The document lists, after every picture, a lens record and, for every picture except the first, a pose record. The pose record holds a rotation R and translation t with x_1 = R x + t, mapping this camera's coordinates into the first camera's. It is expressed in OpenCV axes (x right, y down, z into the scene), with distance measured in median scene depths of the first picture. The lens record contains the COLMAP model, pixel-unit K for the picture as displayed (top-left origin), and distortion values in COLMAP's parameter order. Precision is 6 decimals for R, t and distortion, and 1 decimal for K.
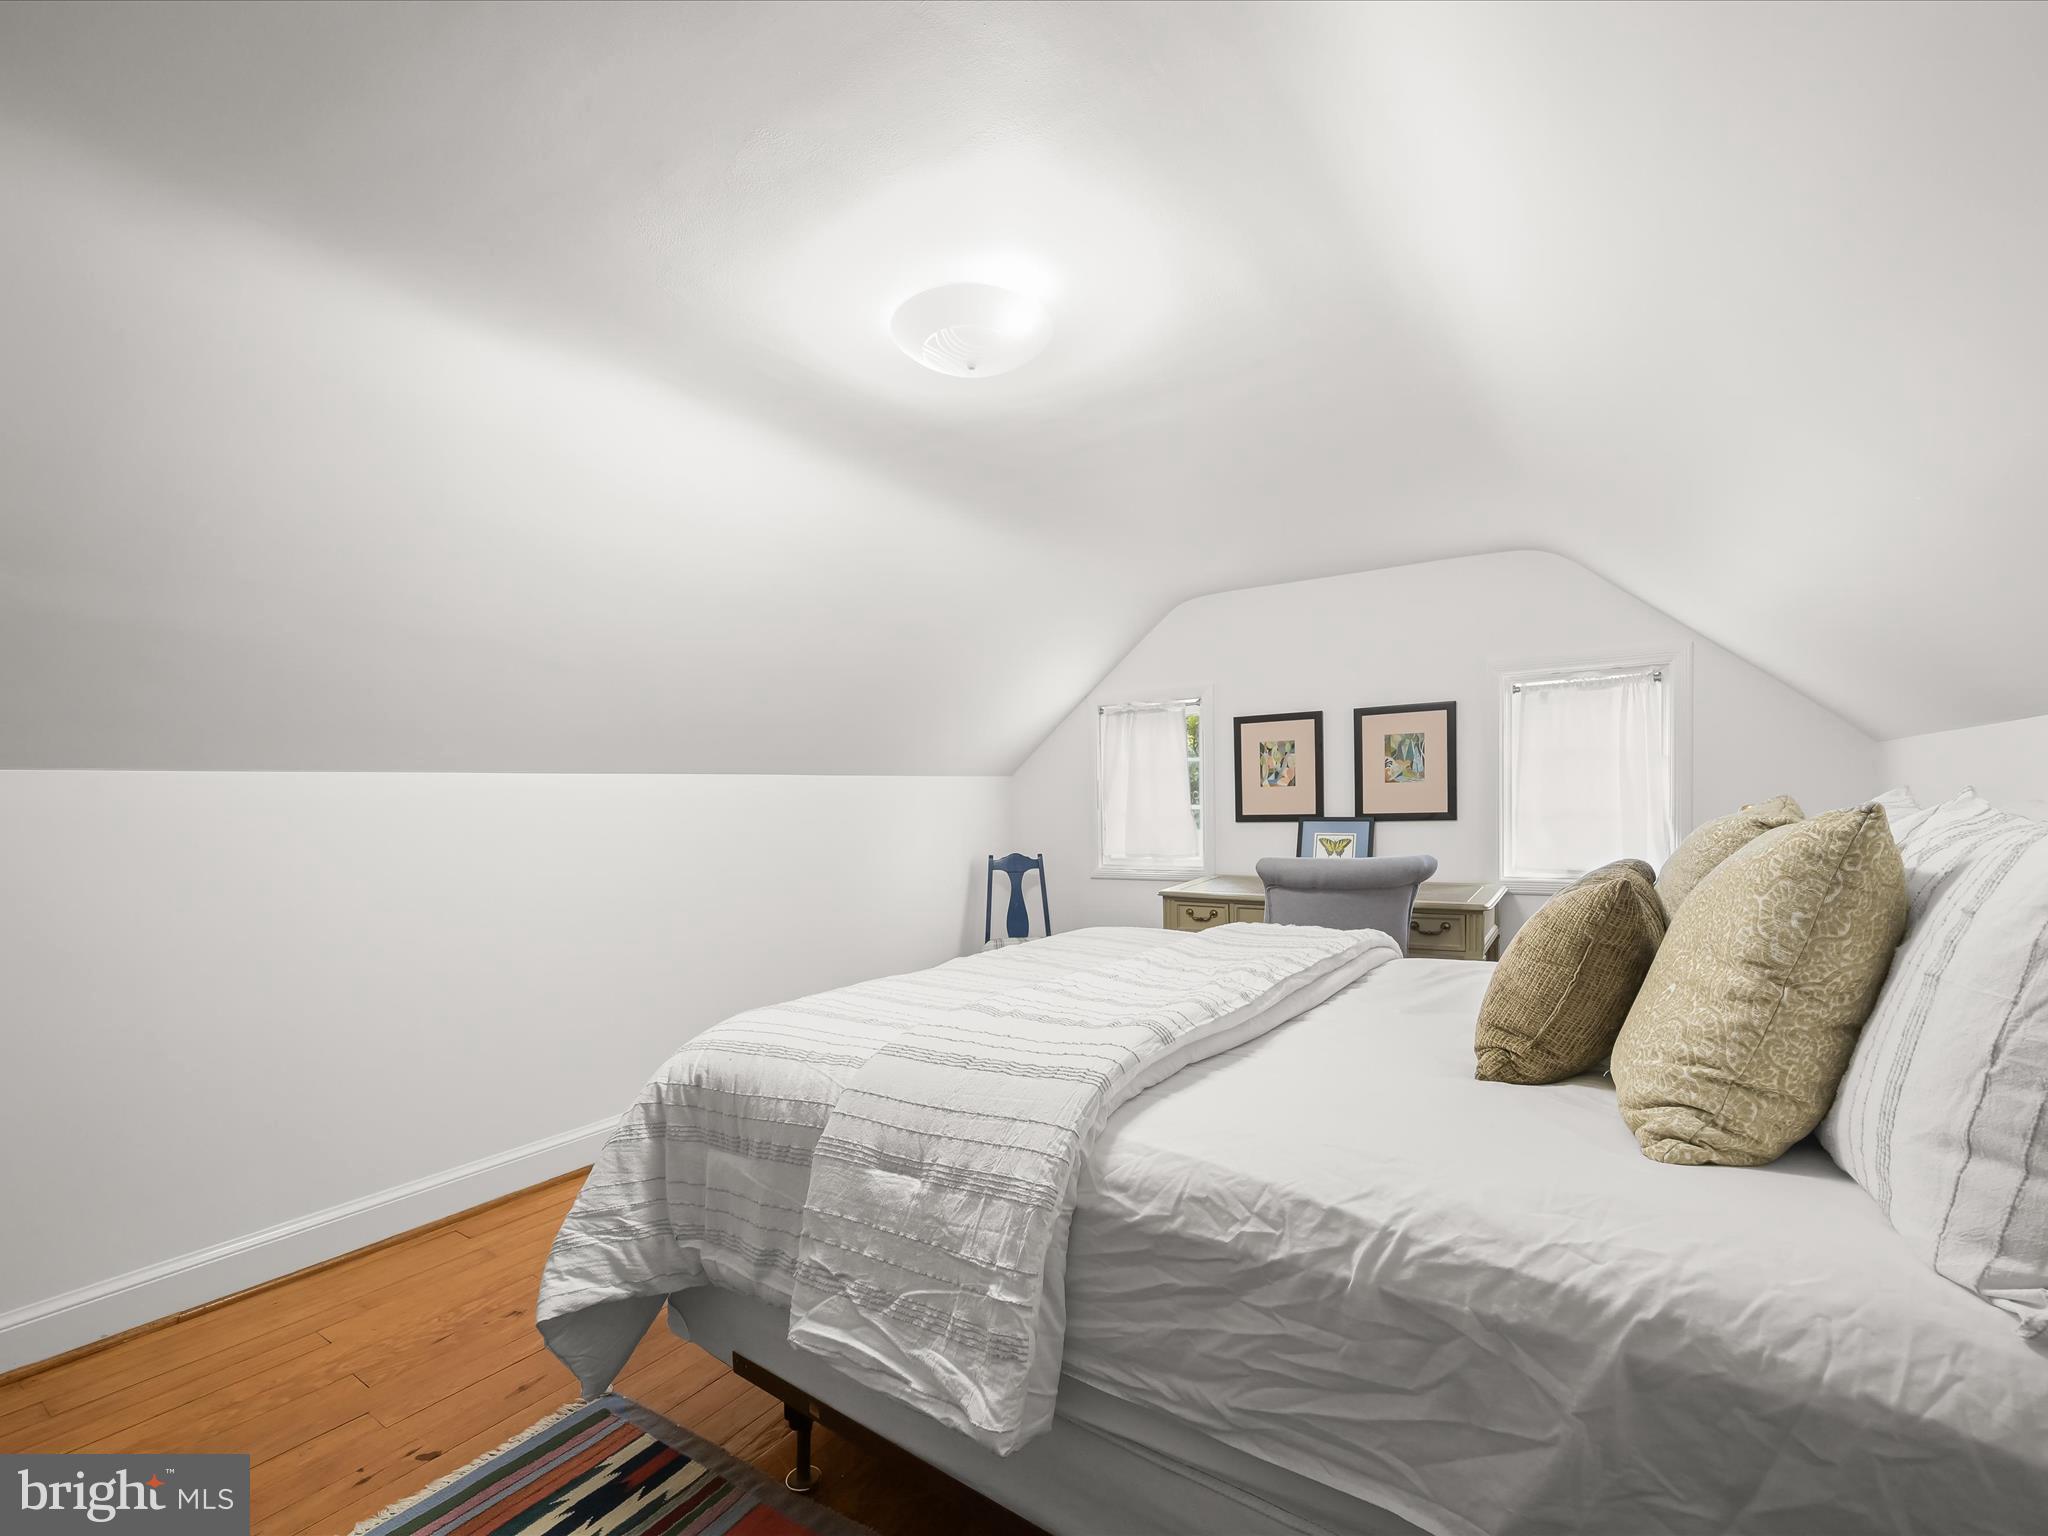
lens RADIAL K [[927.0, 0, 1022.5], [0, 927.0, 836.7], [0, 0, 1]] dist [-0.001846, -0.000314]
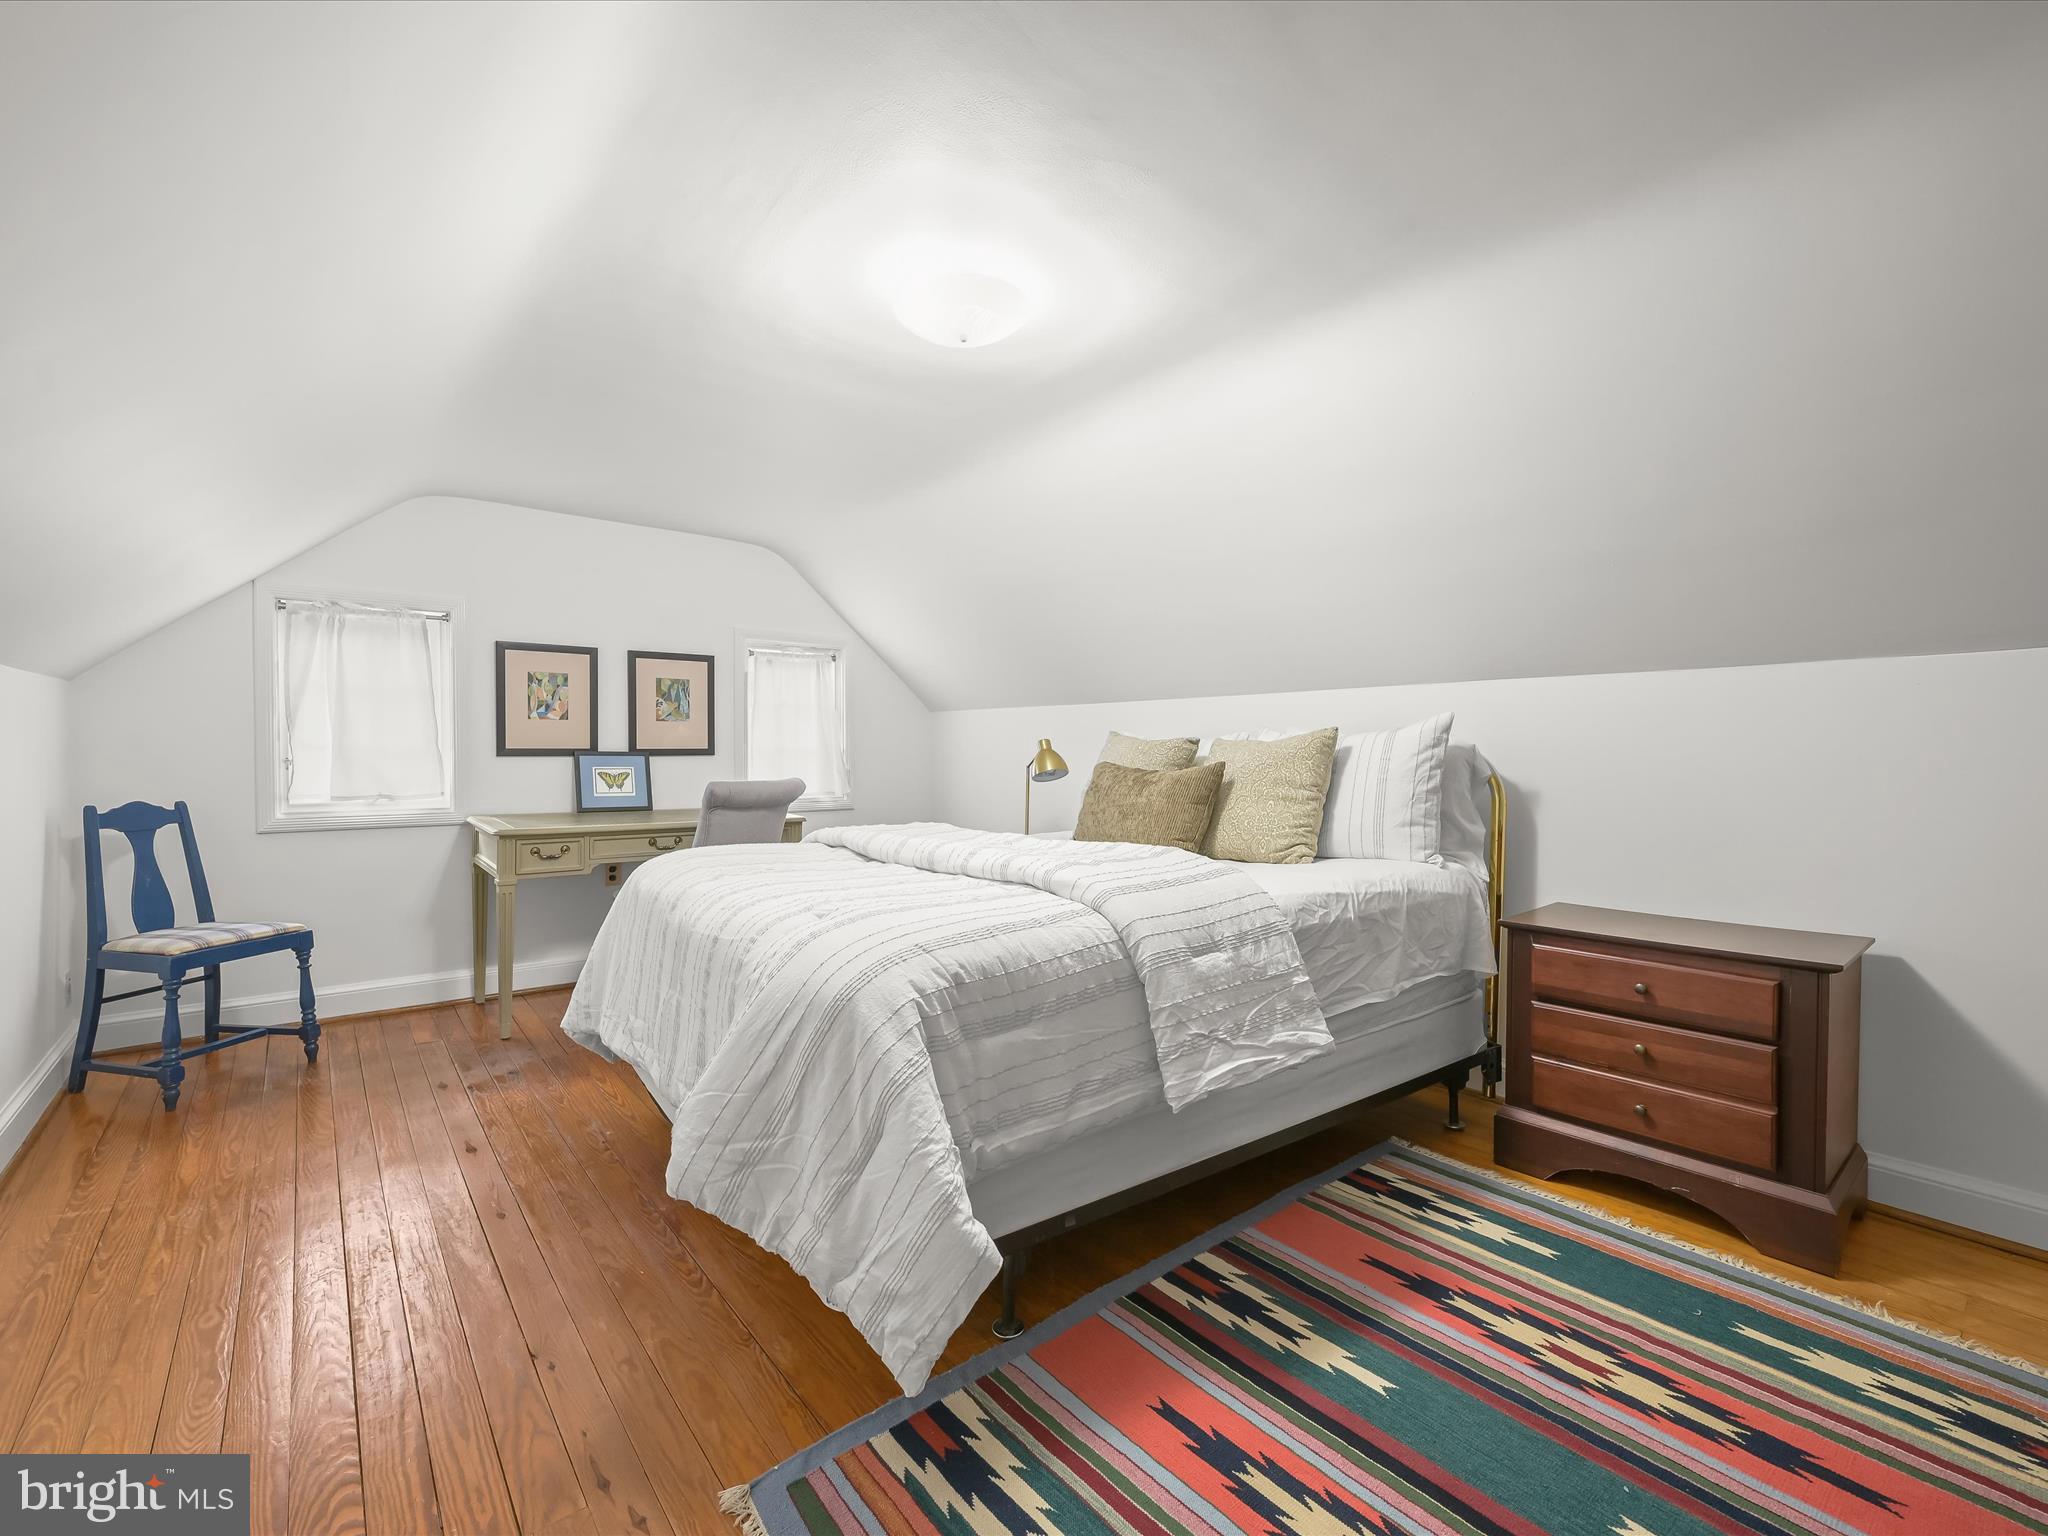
lens RADIAL K [[893.5, 0, 1028.3], [0, 893.5, 775.2], [0, 0, 1]] dist [-0.003827, -0.000223]
pose [[0.285513, -0.003135, 0.958370, -0.509400], [0.029321, 0.999555, -0.005466, 0.025500], [-0.957926, 0.029661, 0.285478, 0.277870]]
